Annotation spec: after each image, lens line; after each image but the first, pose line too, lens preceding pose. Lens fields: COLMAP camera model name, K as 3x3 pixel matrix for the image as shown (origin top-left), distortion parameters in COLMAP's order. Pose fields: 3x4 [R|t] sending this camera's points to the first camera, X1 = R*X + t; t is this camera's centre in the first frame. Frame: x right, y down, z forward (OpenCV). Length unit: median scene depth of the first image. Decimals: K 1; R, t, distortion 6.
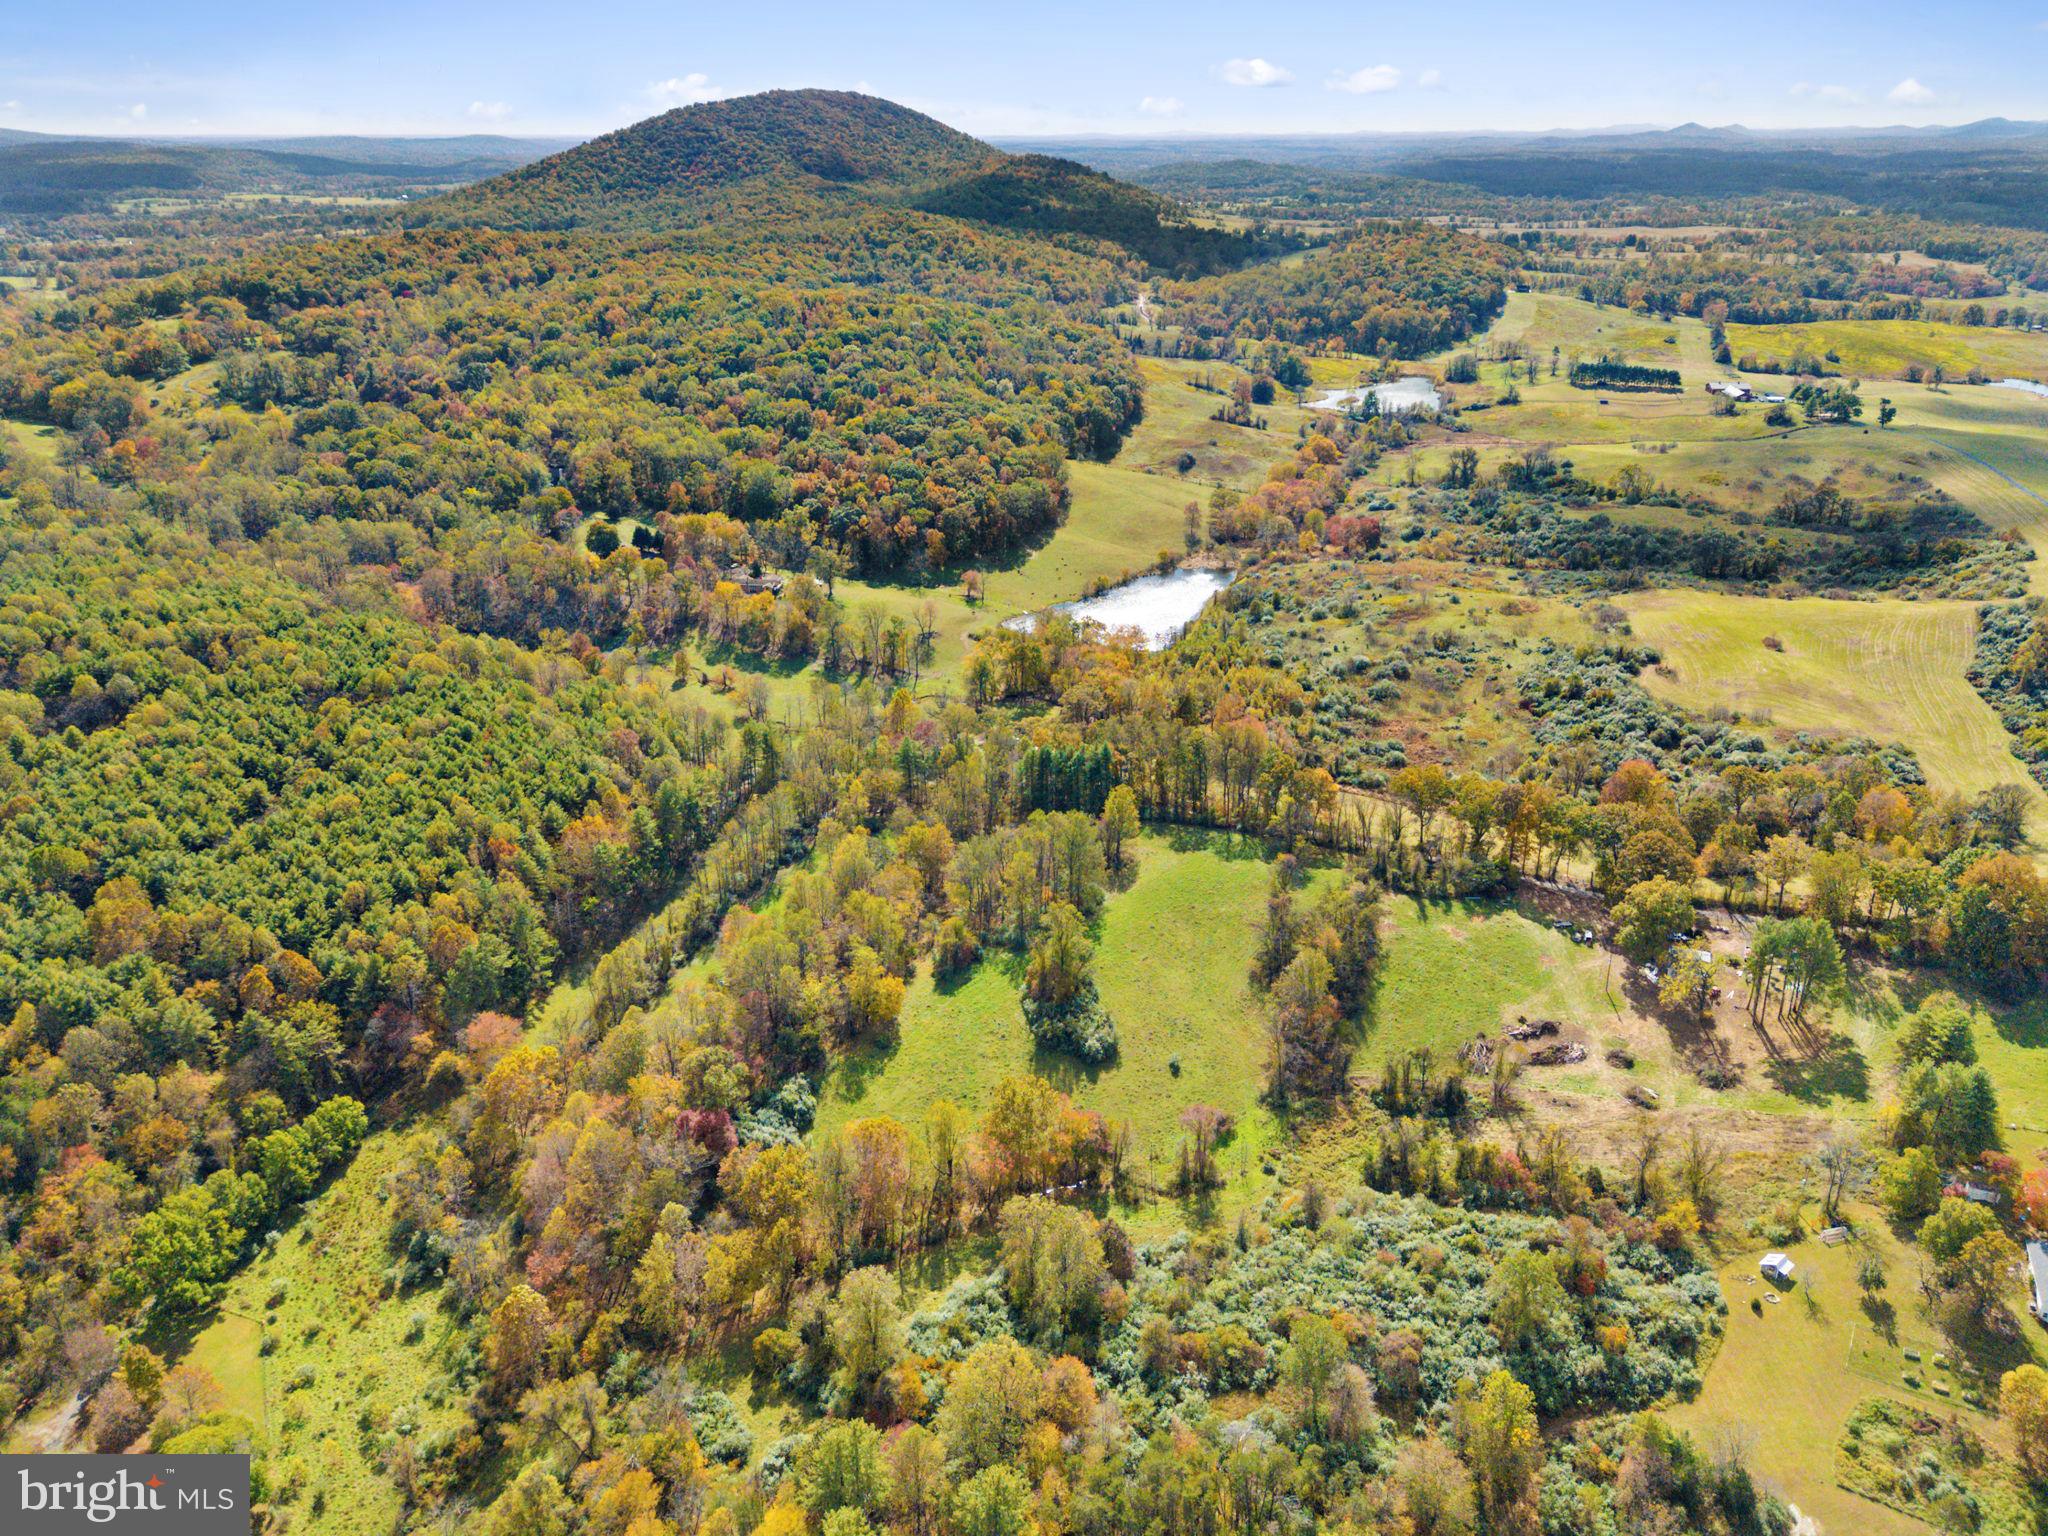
lens RADIAL K [[1500.5, 0, 1026.3], [0, 1500.5, 752.3], [0, 0, 1]] dist [0.073541, -0.074391]
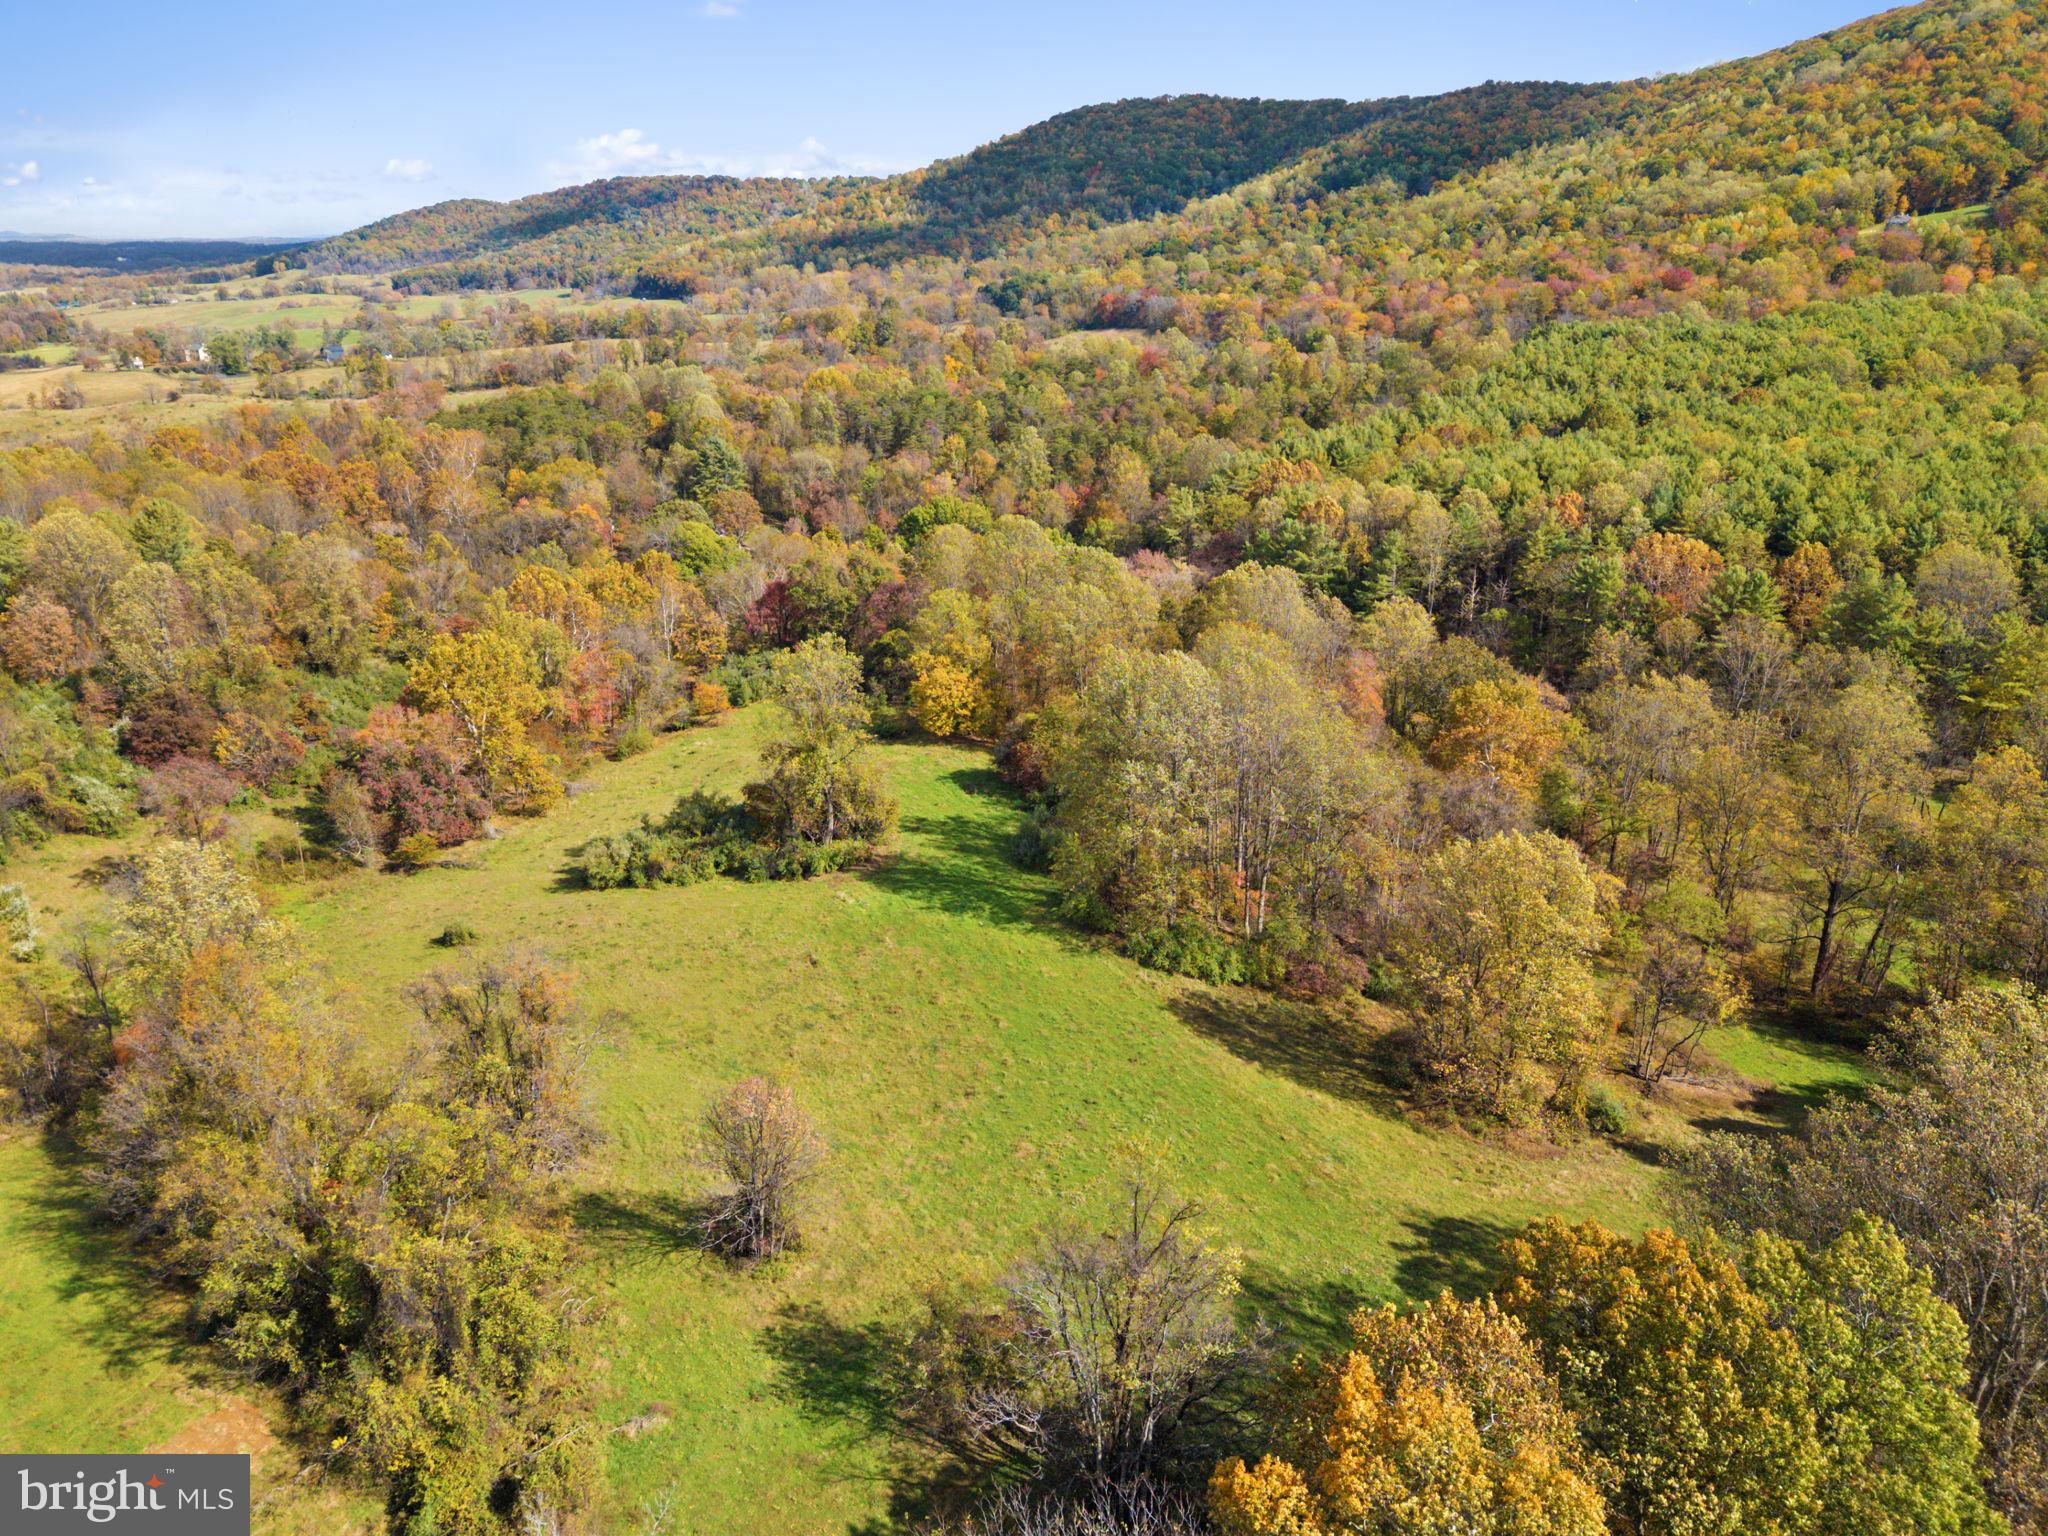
lens RADIAL K [[1500.5, 0, 1025.2], [0, 1500.5, 759.3], [0, 0, 1]] dist [0.073541, -0.074391]
pose [[-0.459629, 0.306524, -0.833537, 0.354664], [-0.330587, 0.812054, 0.480916, -0.089726], [0.824290, 0.496599, -0.271911, 1.187216]]
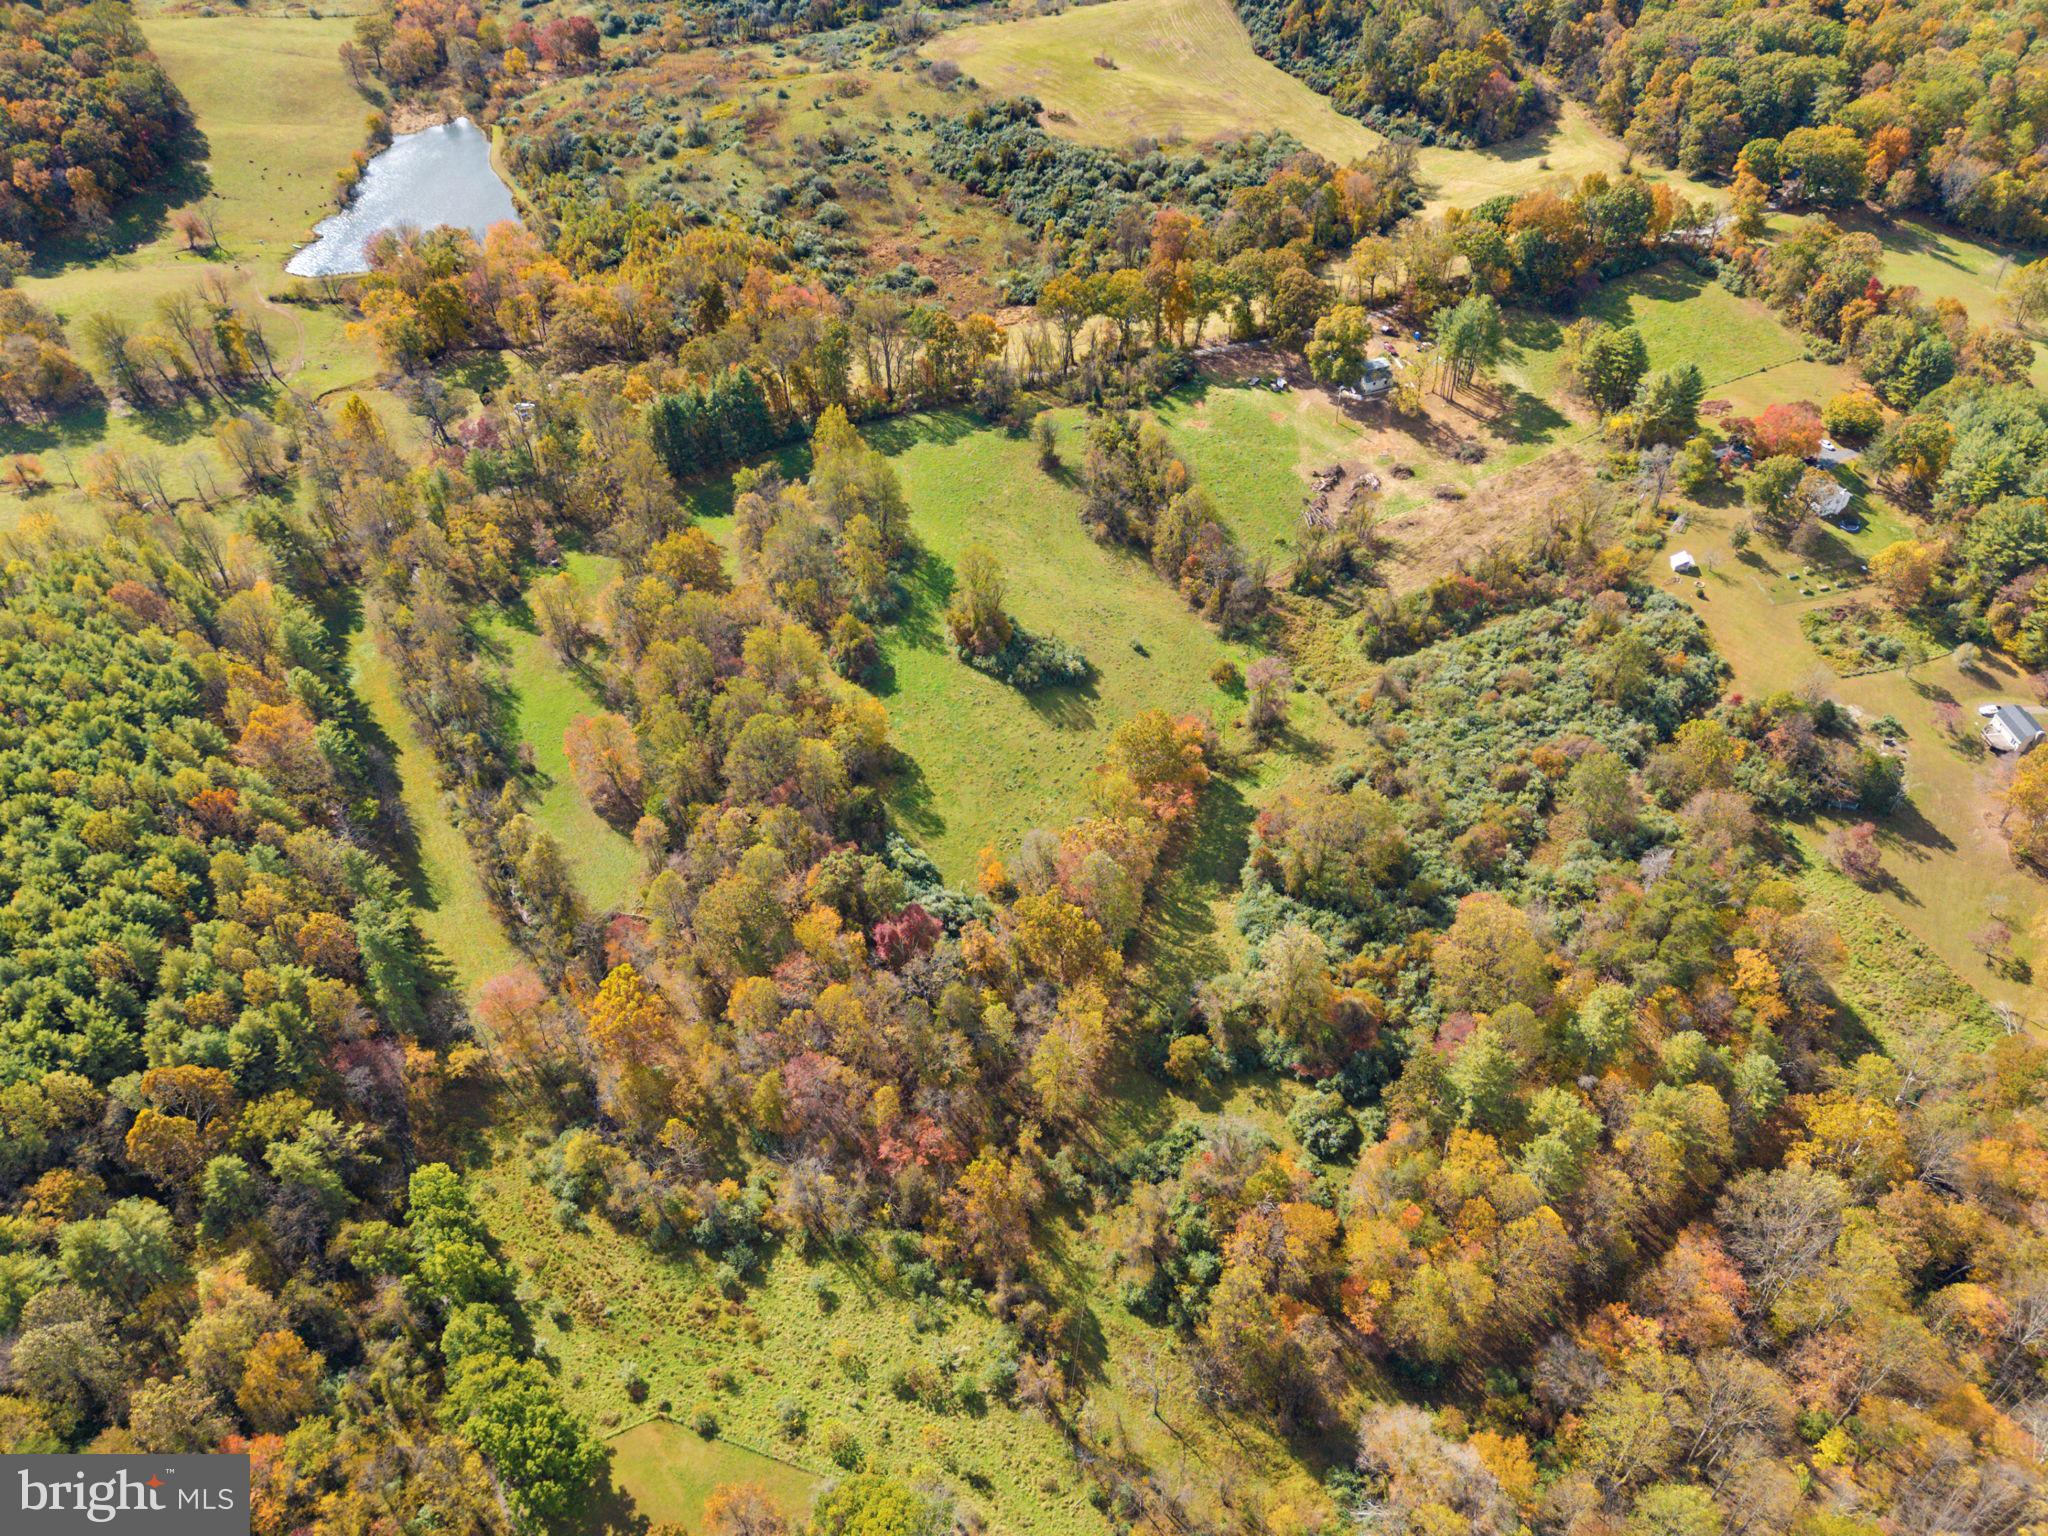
lens RADIAL K [[1500.5, 0, 1017.5], [0, 1500.5, 763.2], [0, 0, 1]] dist [0.073541, -0.074391]
pose [[0.713456, -0.475500, 0.514665, -0.497535], [0.281144, 0.867045, 0.411329, -0.155564], [-0.641825, -0.148770, 0.752282, 0.276196]]
